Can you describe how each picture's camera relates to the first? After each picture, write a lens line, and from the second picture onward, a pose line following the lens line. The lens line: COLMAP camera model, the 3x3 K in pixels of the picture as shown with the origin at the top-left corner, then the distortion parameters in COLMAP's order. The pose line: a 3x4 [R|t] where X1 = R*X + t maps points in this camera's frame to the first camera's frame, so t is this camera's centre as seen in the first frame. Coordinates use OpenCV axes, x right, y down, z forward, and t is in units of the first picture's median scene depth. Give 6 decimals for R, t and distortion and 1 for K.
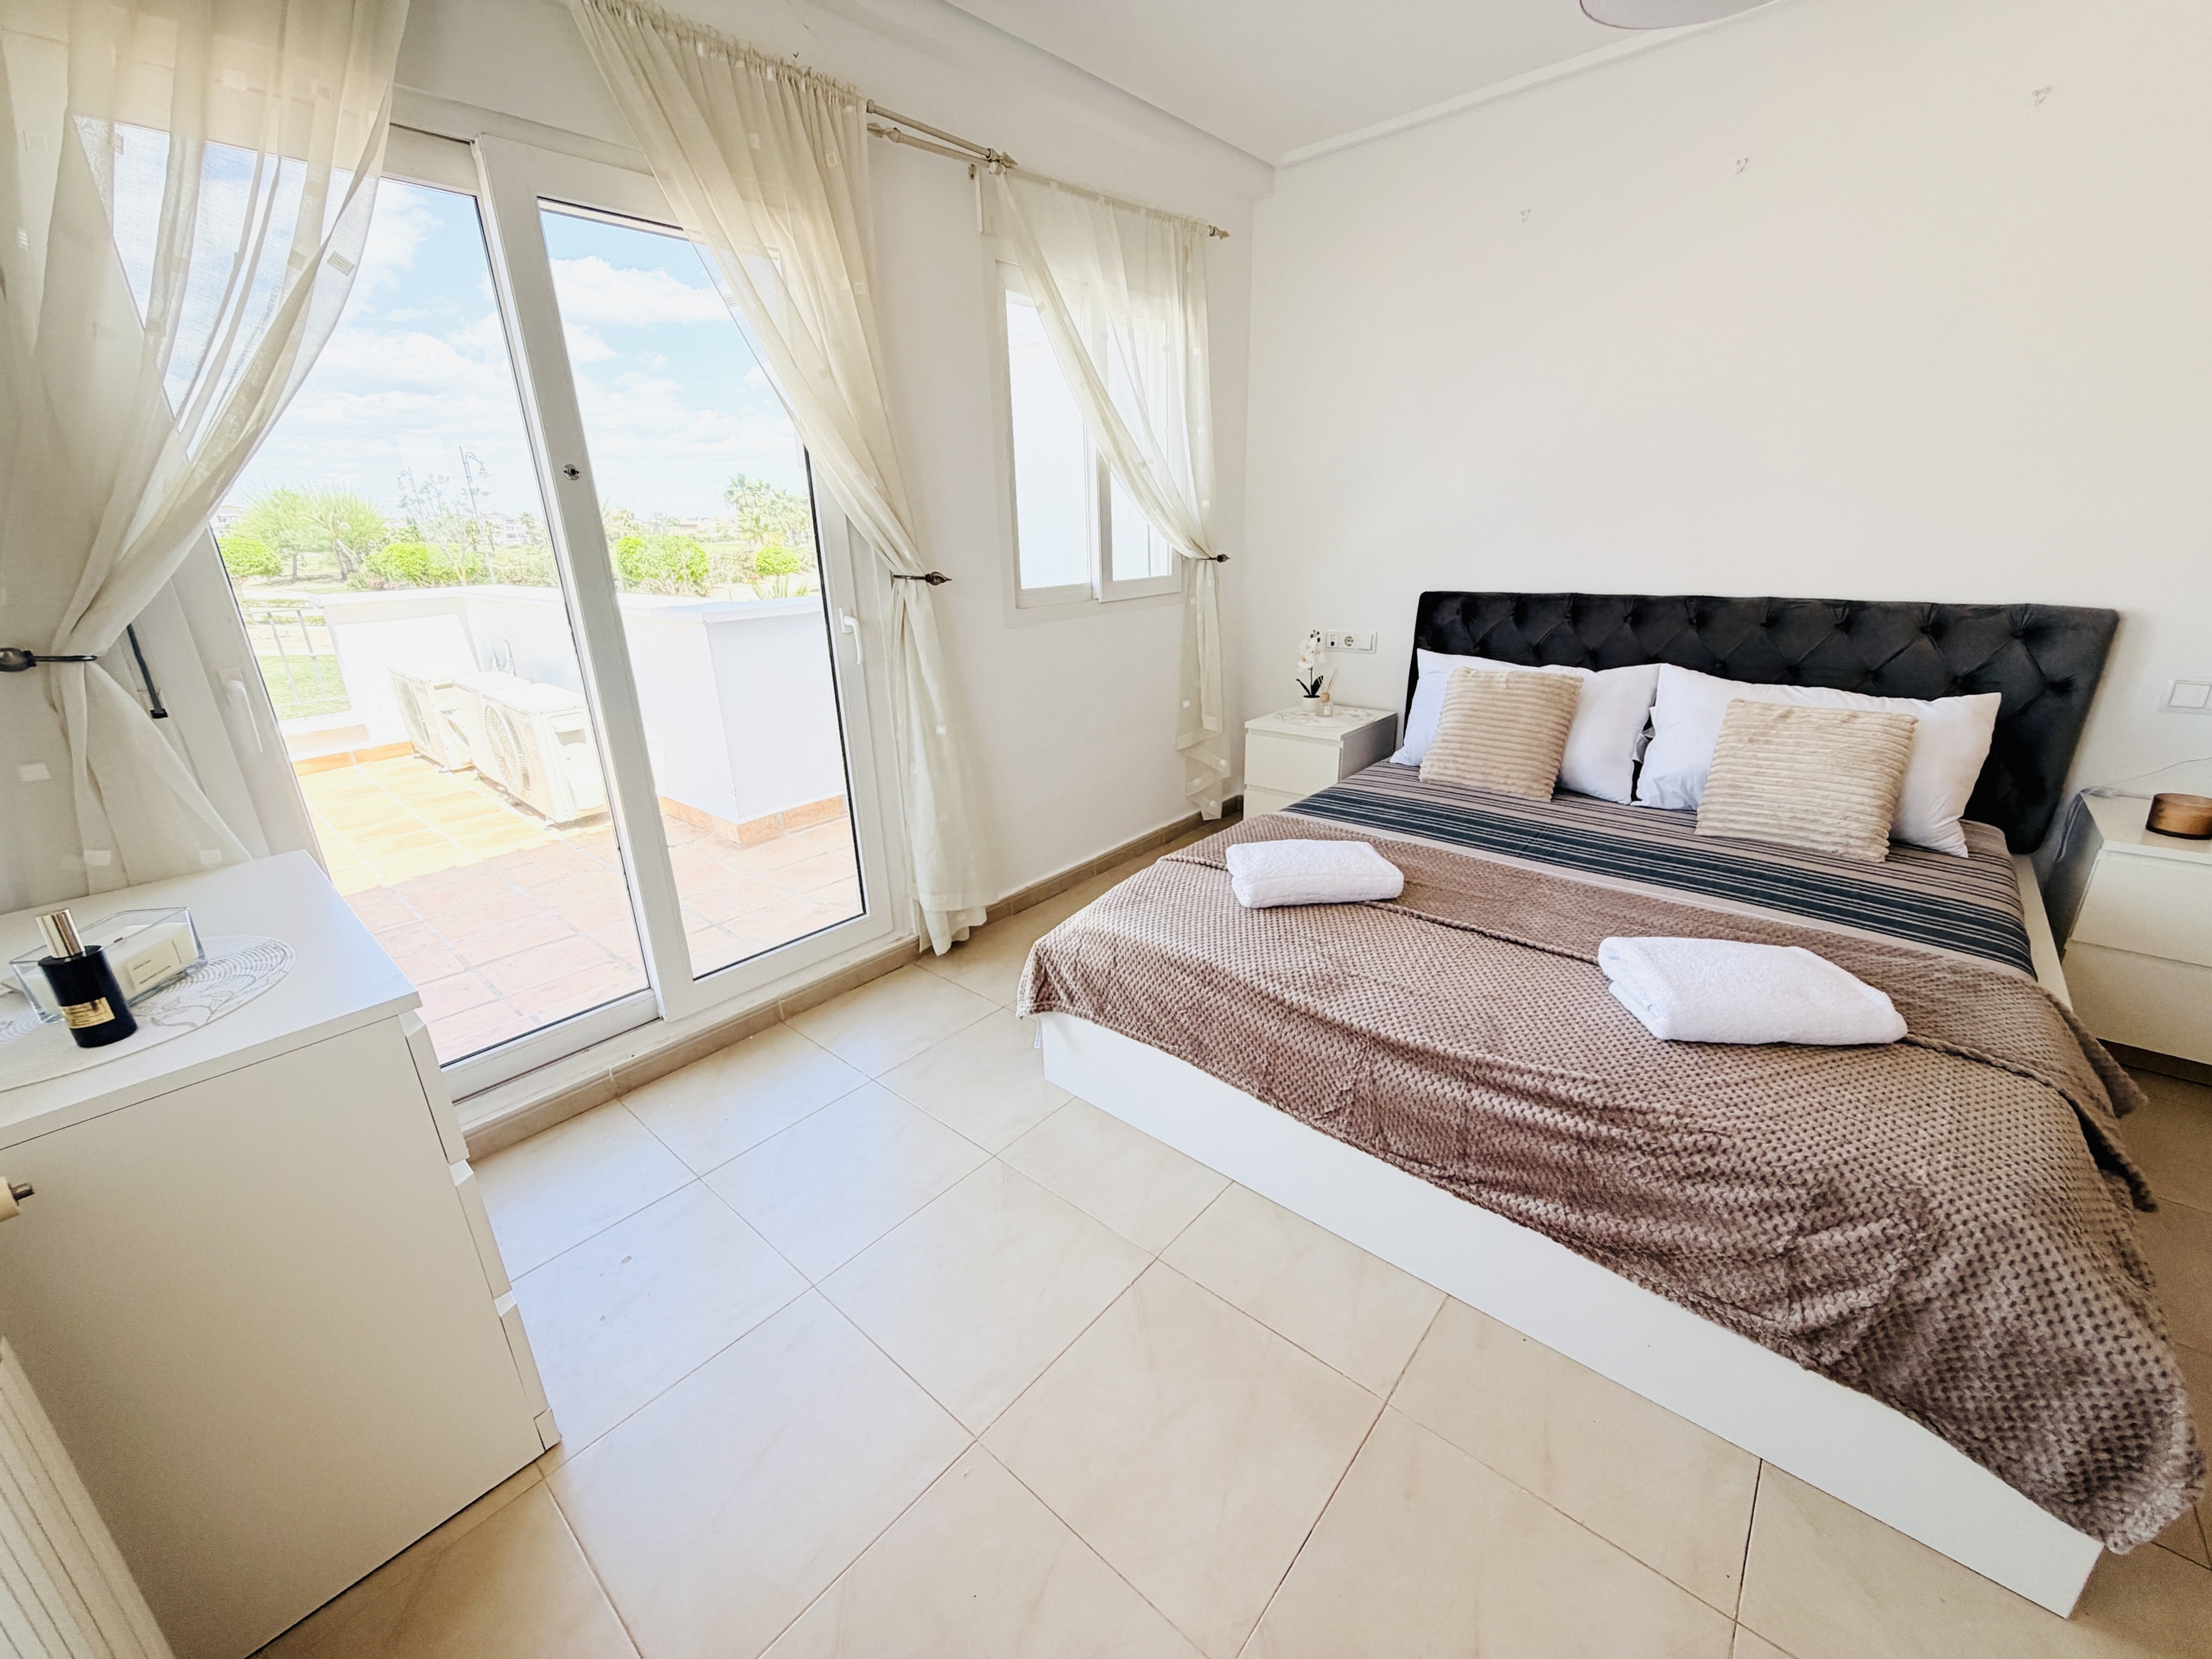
lens RADIAL K [[882.2, 0, 1100.7], [0, 882.2, 829.8], [0, 0, 1]] dist [0.001671, 0.000101]
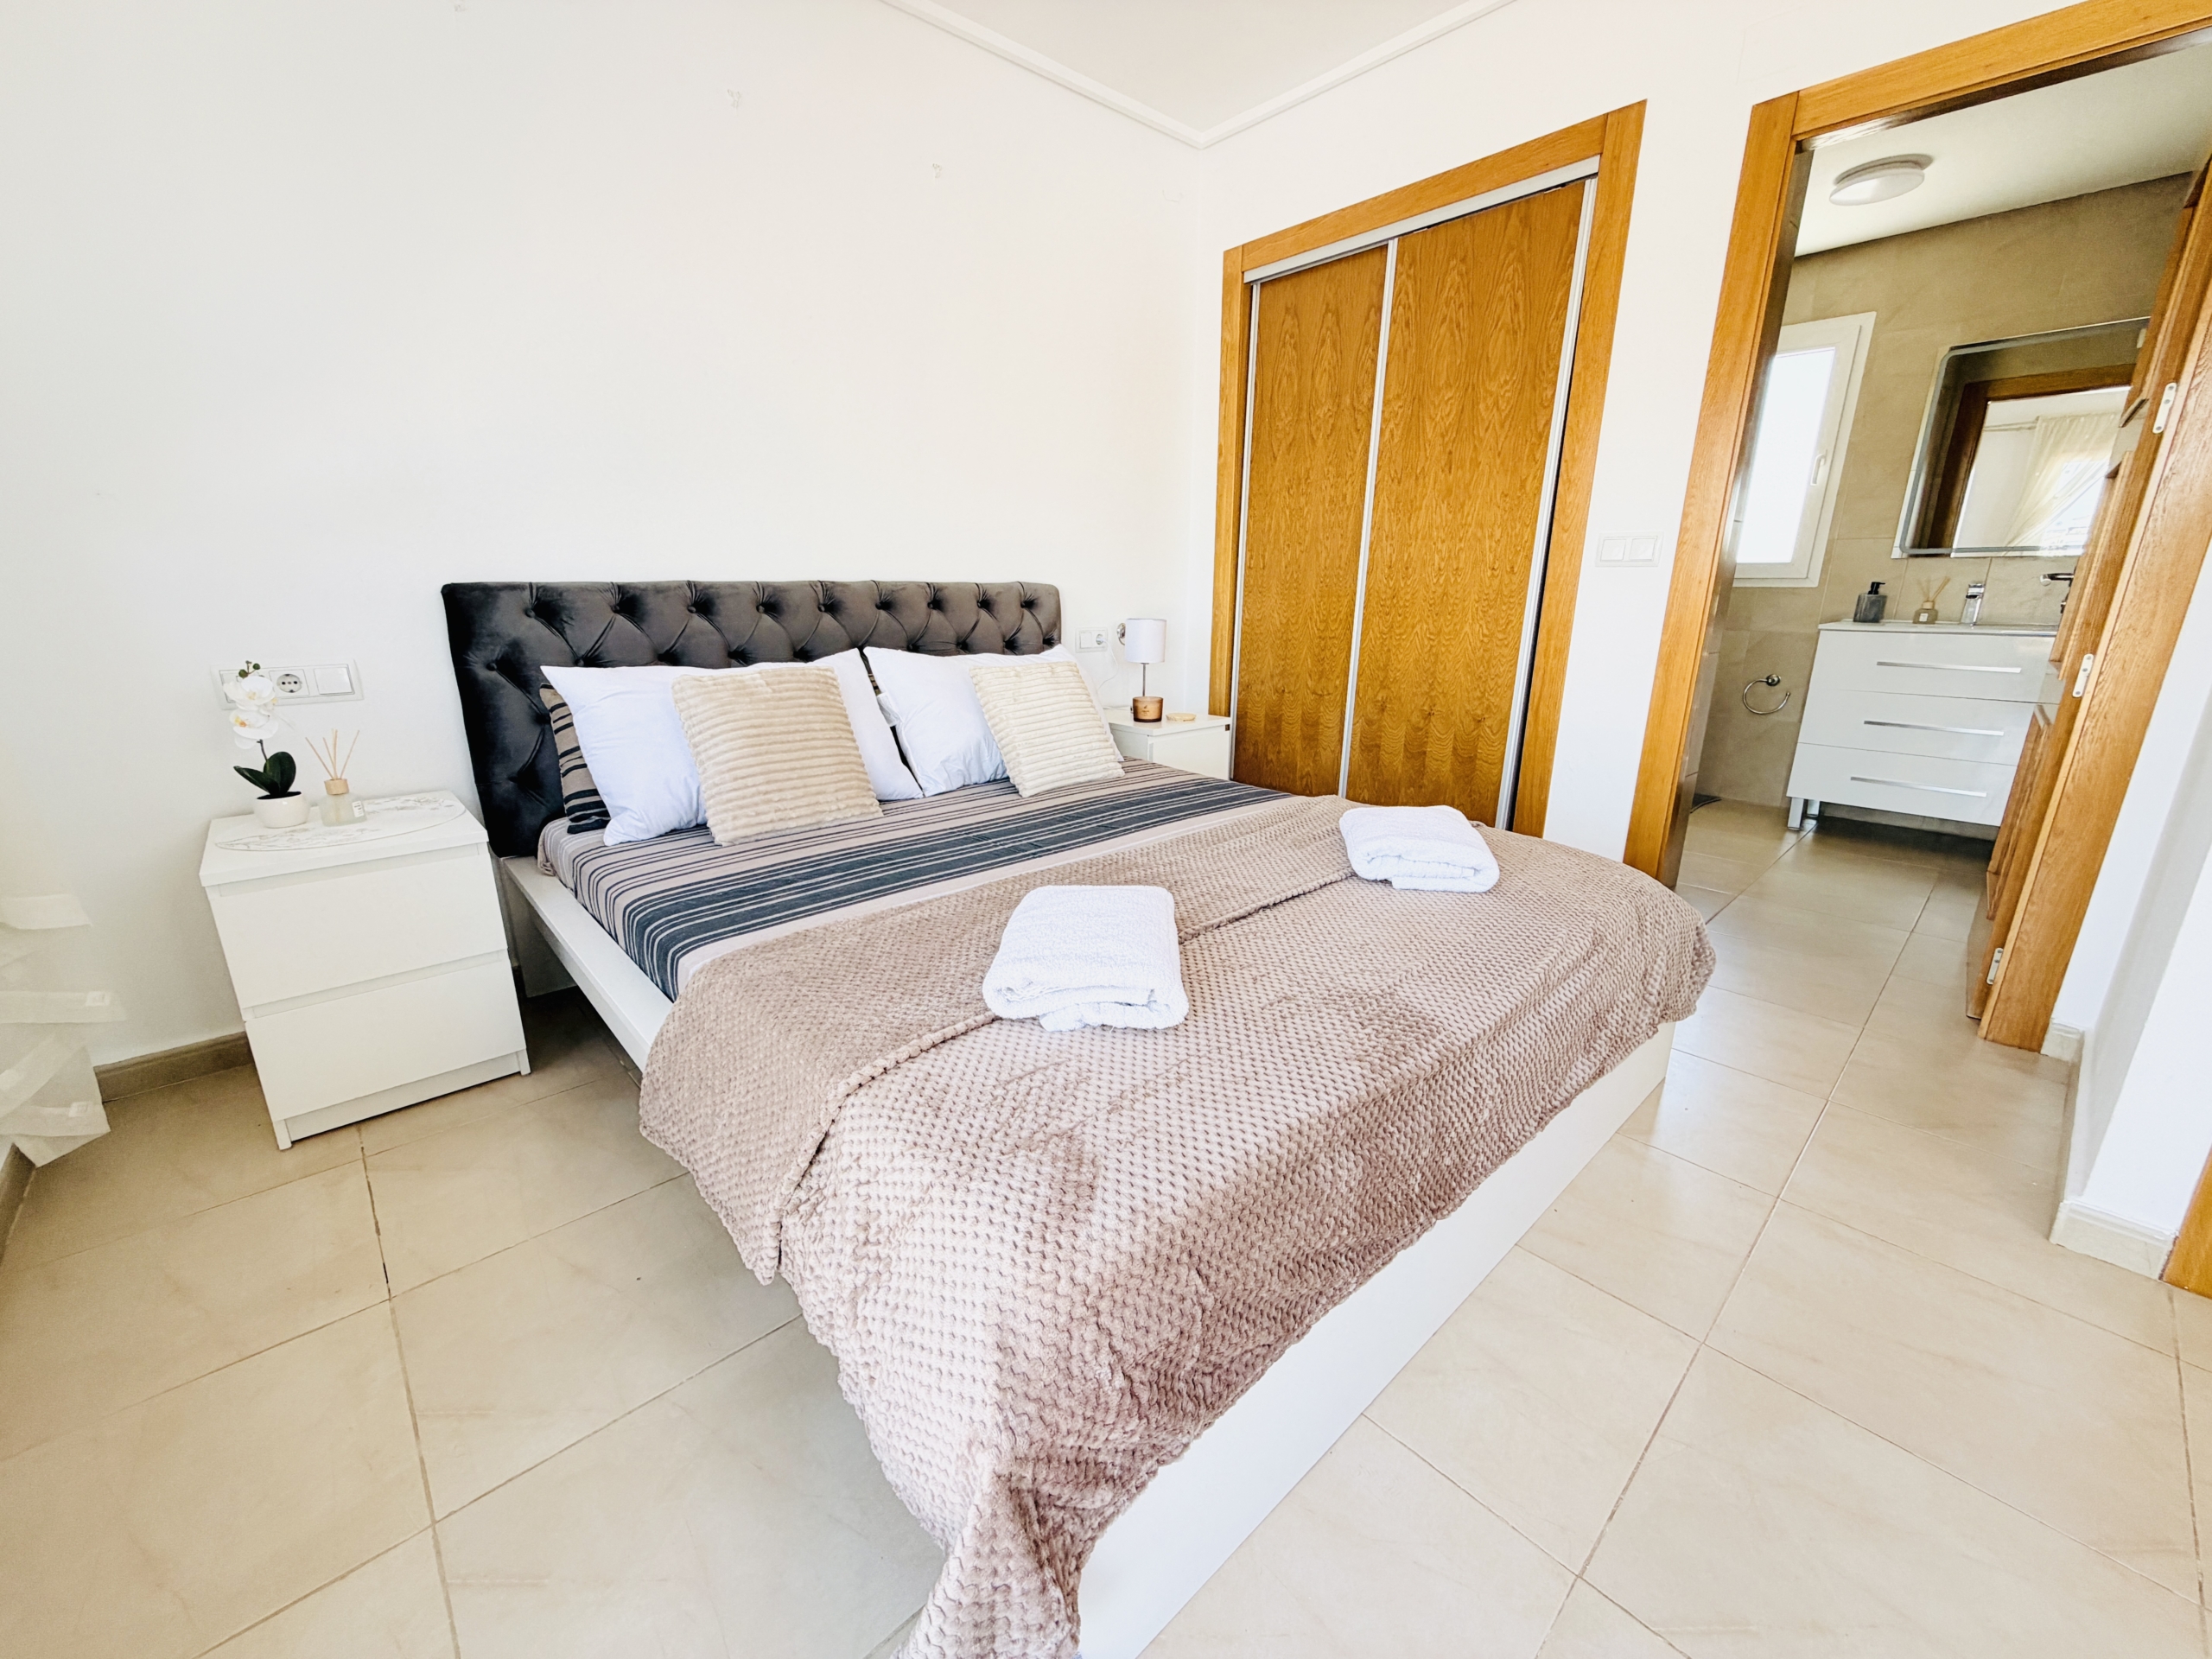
lens RADIAL K [[882.2, 0, 1100.7], [0, 882.2, 829.8], [0, 0, 1]] dist [0.001671, 0.000101]
pose [[0.115167, -0.239832, 0.963959, -0.258163], [0.319786, 0.927707, 0.192607, -0.110967], [-0.940464, 0.286079, 0.183536, 0.654228]]
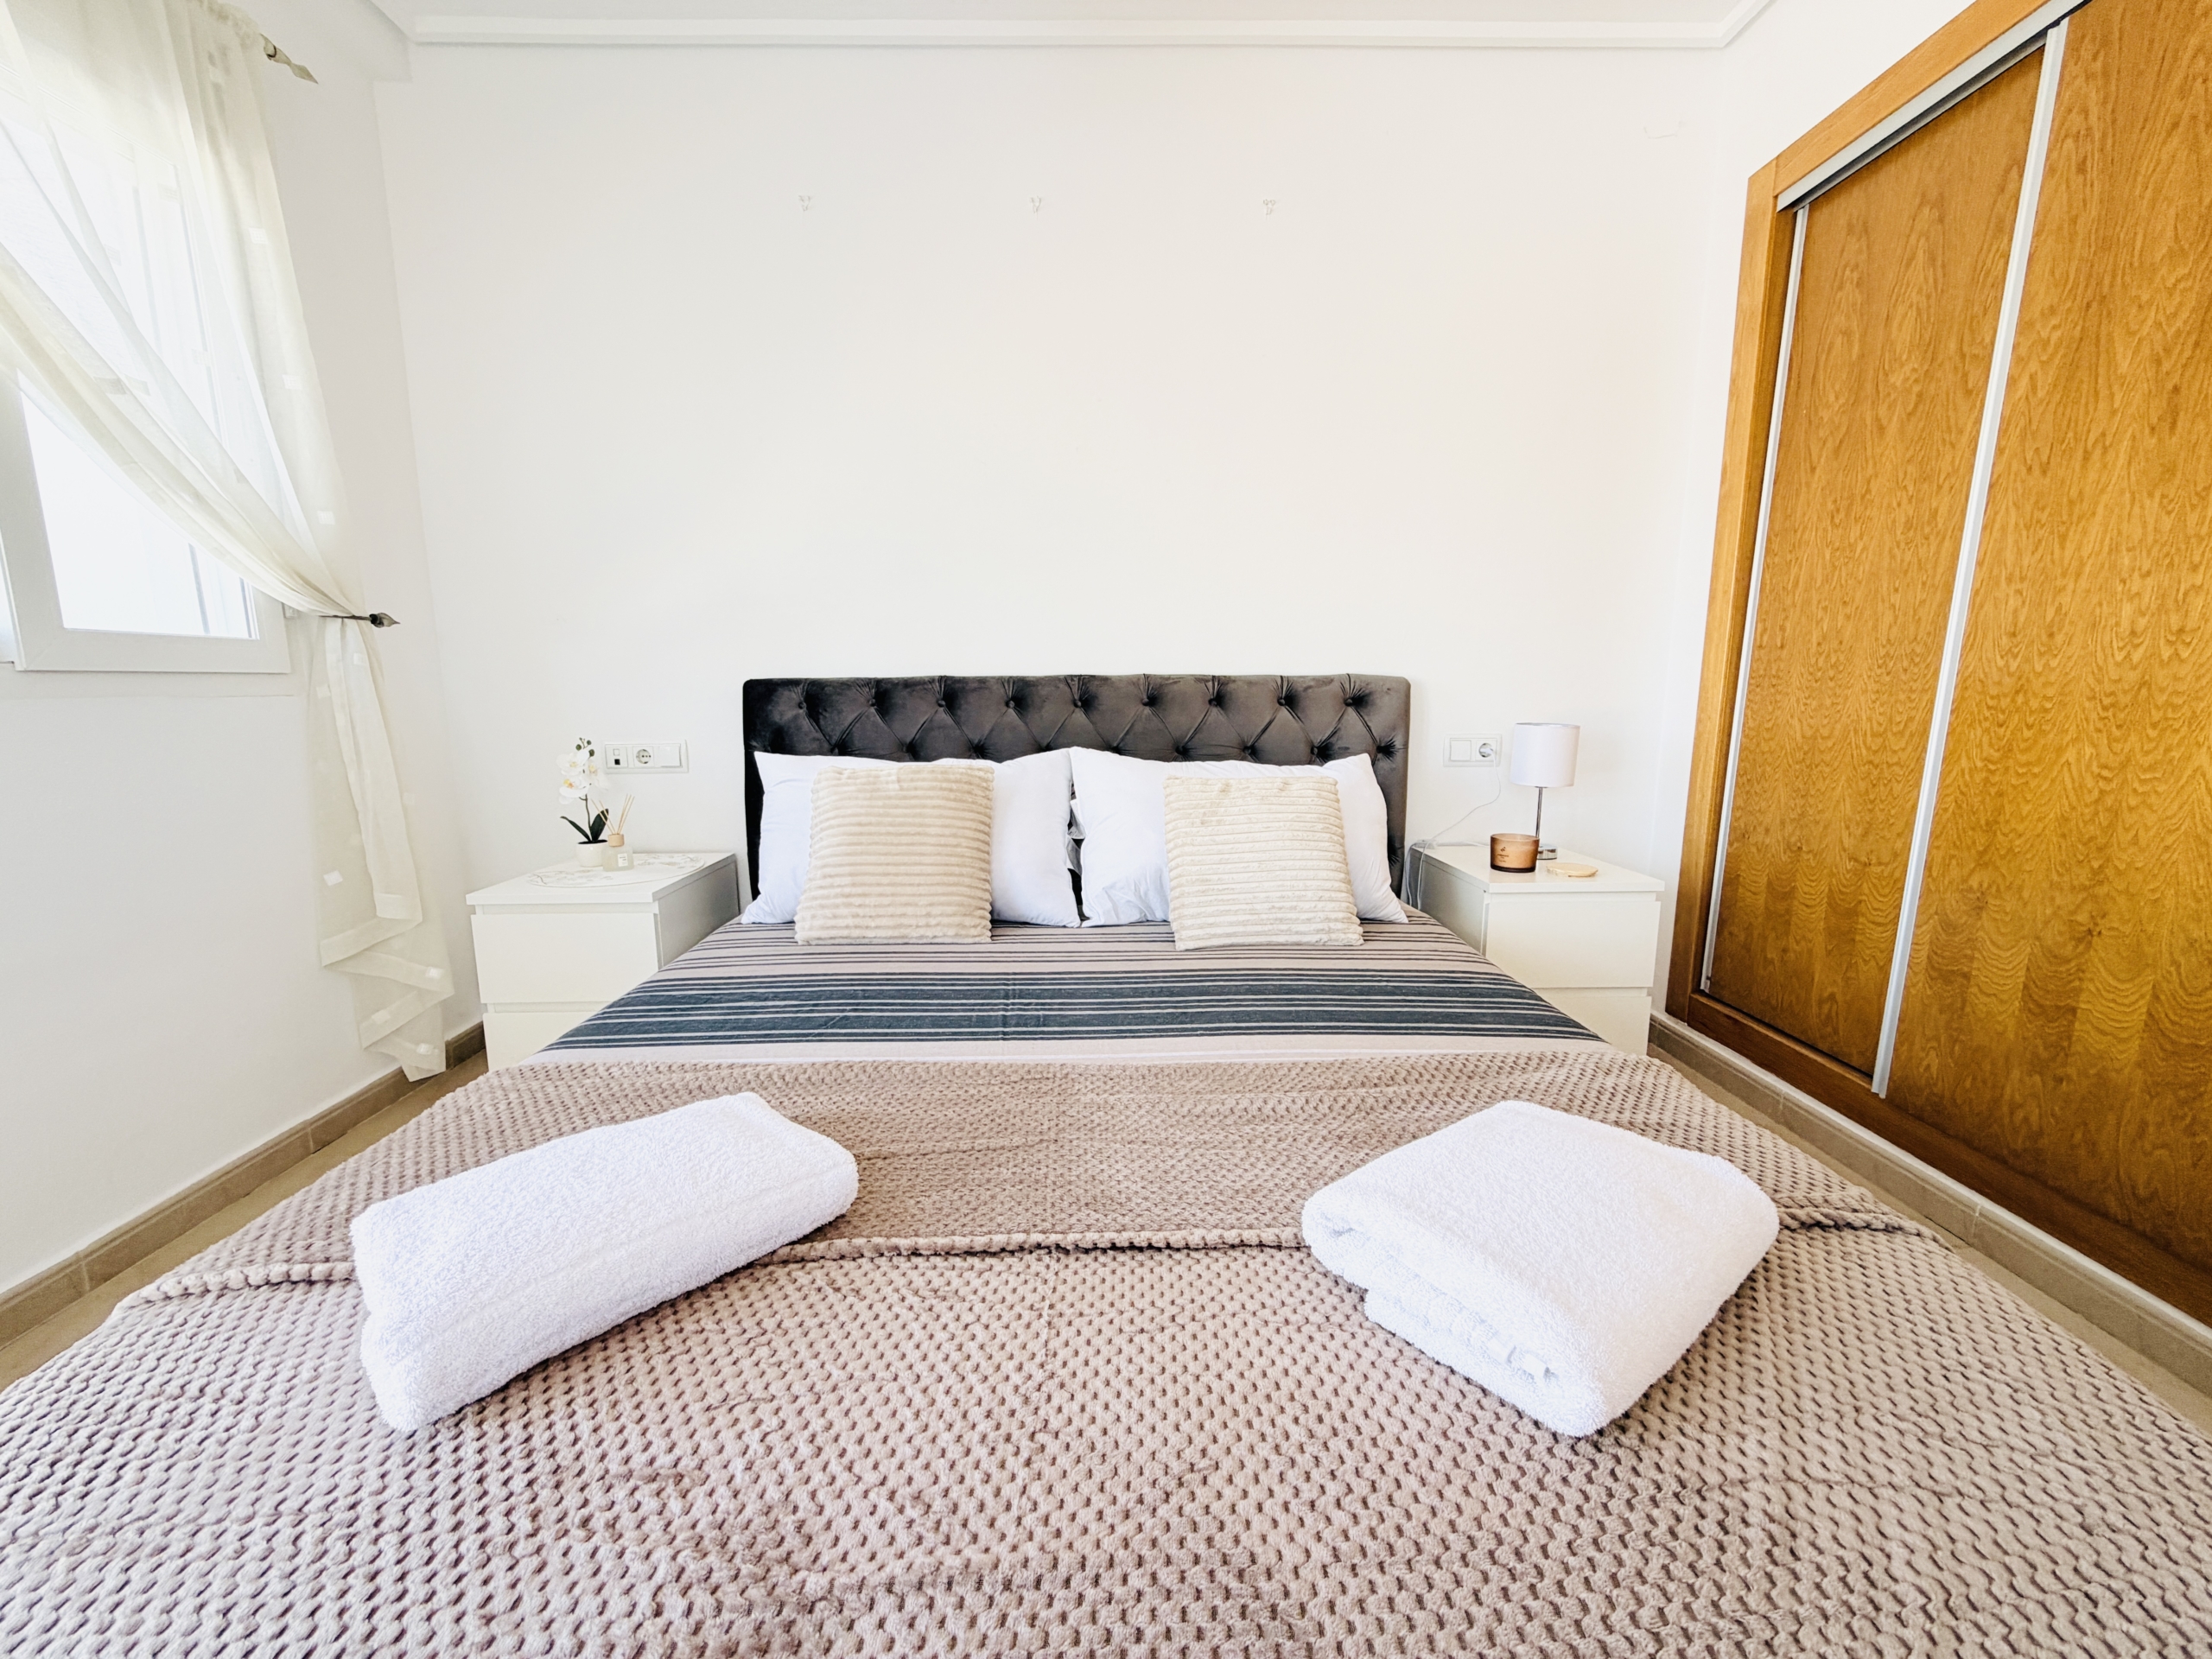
lens RADIAL K [[882.2, 0, 1100.7], [0, 882.2, 829.8], [0, 0, 1]] dist [0.001671, 0.000101]
pose [[0.733613, -0.082437, 0.674548, 0.109833], [0.205897, 0.972922, -0.105024, -0.025727], [-0.647625, 0.215934, 0.730722, 0.411744]]
